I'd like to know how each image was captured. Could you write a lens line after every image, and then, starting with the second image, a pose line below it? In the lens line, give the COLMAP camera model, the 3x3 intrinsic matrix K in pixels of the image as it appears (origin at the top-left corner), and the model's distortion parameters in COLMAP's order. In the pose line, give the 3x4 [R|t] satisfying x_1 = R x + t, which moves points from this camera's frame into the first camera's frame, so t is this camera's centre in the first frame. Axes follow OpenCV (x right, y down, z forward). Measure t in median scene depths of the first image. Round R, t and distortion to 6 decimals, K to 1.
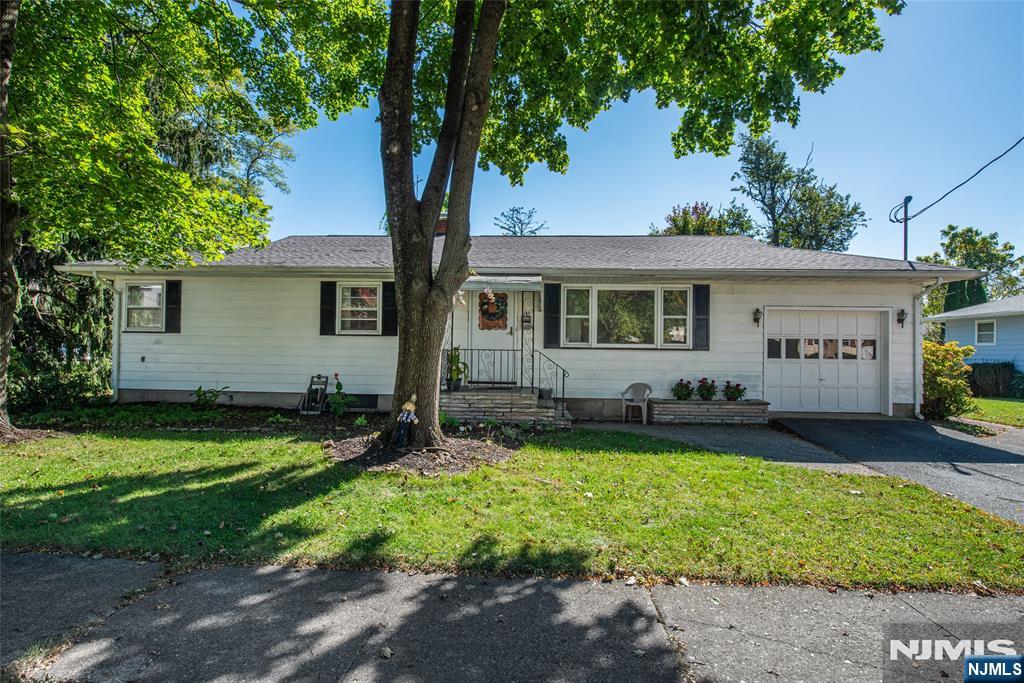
lens RADIAL K [[508.2, 0, 511.4], [0, 508.2, 350.8], [0, 0, 1]] dist [-0.010855, -0.000009]
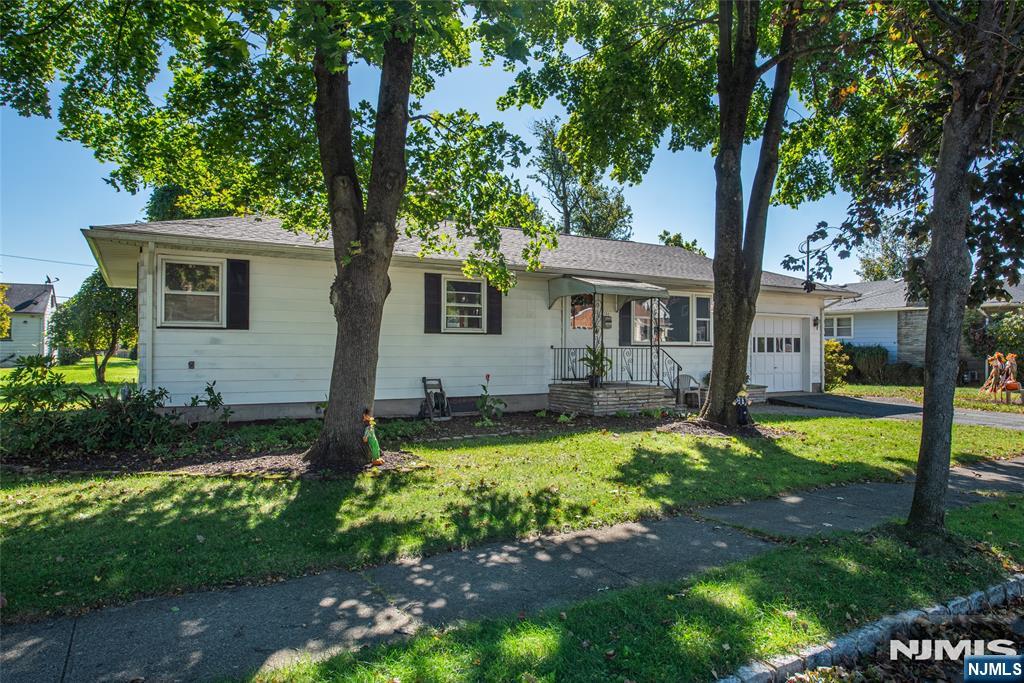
lens RADIAL K [[654.3, 0, 512.0], [0, 654.3, 341.5], [0, 0, 1]] dist [-0.001313, -0.000248]
pose [[0.827624, -0.004373, 0.561266, -0.930176], [0.004361, 0.999990, 0.001360, -0.017534], [-0.561266, 0.001323, 0.827634, -0.041317]]
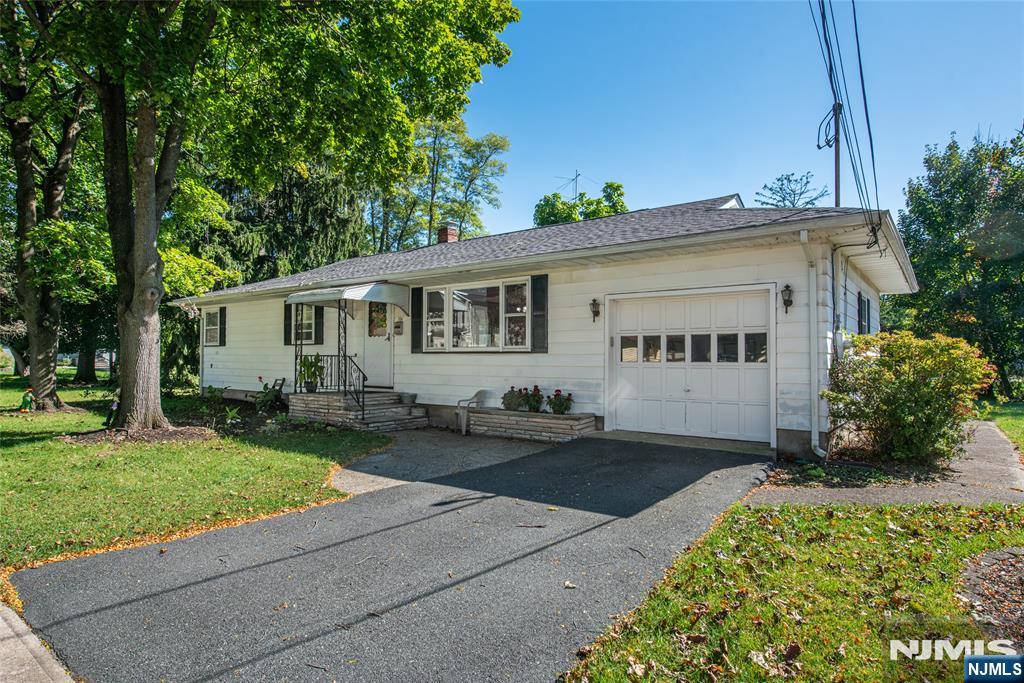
lens RADIAL K [[555.1, 0, 511.9], [0, 555.1, 360.9], [0, 0, 1]] dist [-0.001143, -0.000109]
pose [[0.835865, -0.007853, -0.548879, 0.831696], [0.011903, 0.999922, 0.003820, 0.008575], [0.548806, -0.009727, 0.835893, 0.199226]]
